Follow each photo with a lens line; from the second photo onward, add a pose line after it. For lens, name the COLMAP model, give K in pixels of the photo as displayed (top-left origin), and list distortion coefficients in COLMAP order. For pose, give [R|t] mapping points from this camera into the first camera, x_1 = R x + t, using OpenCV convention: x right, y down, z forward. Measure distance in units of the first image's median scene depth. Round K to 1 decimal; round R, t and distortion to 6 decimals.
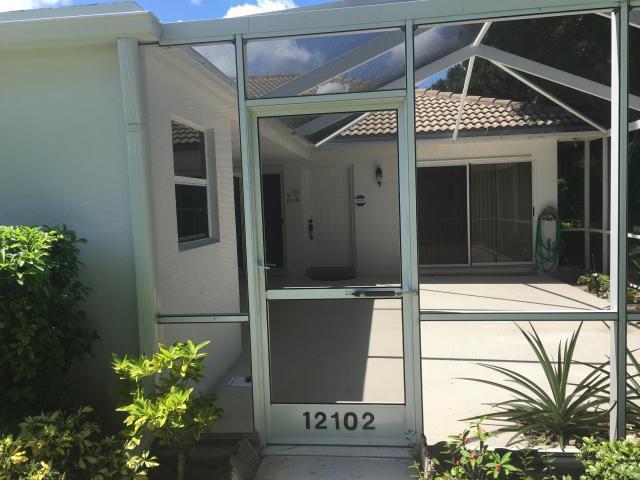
lens RADIAL K [[545.2, 0, 318.8], [0, 545.2, 240.7], [0, 0, 1]] dist [0.048978, -0.050133]
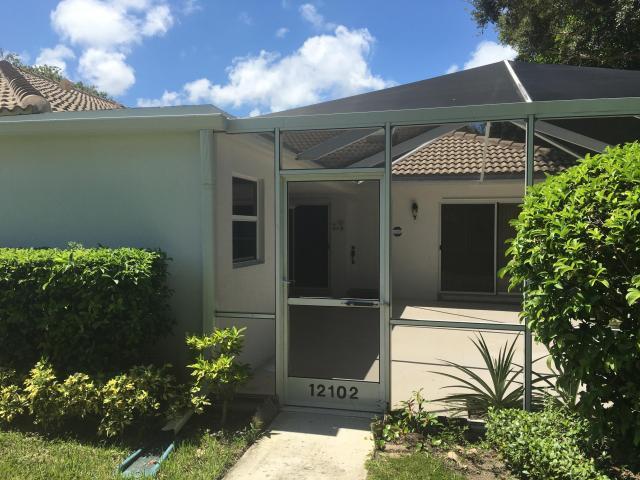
lens RADIAL K [[545.2, 0, 319.2], [0, 545.2, 244.4], [0, 0, 1]] dist [0.048978, -0.050133]
pose [[0.992644, 0.042365, -0.113415, 0.146508], [-0.046298, 0.998406, -0.032269, -0.010065], [0.111867, 0.037283, 0.993024, -0.450239]]
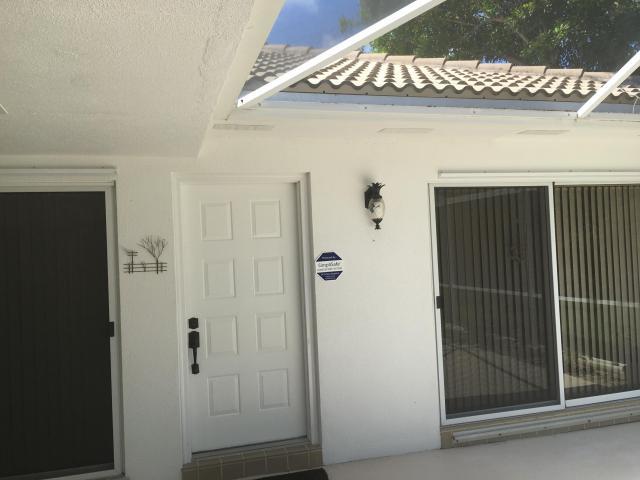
lens RADIAL K [[545.2, 0, 321.3], [0, 545.2, 240.1], [0, 0, 1]] dist [0.048978, -0.050133]
pose [[0.923173, 0.002680, 0.384376, -0.260545], [0.035269, 0.995167, -0.091646, -0.184455], [-0.382764, 0.098162, 0.918616, 2.099765]]
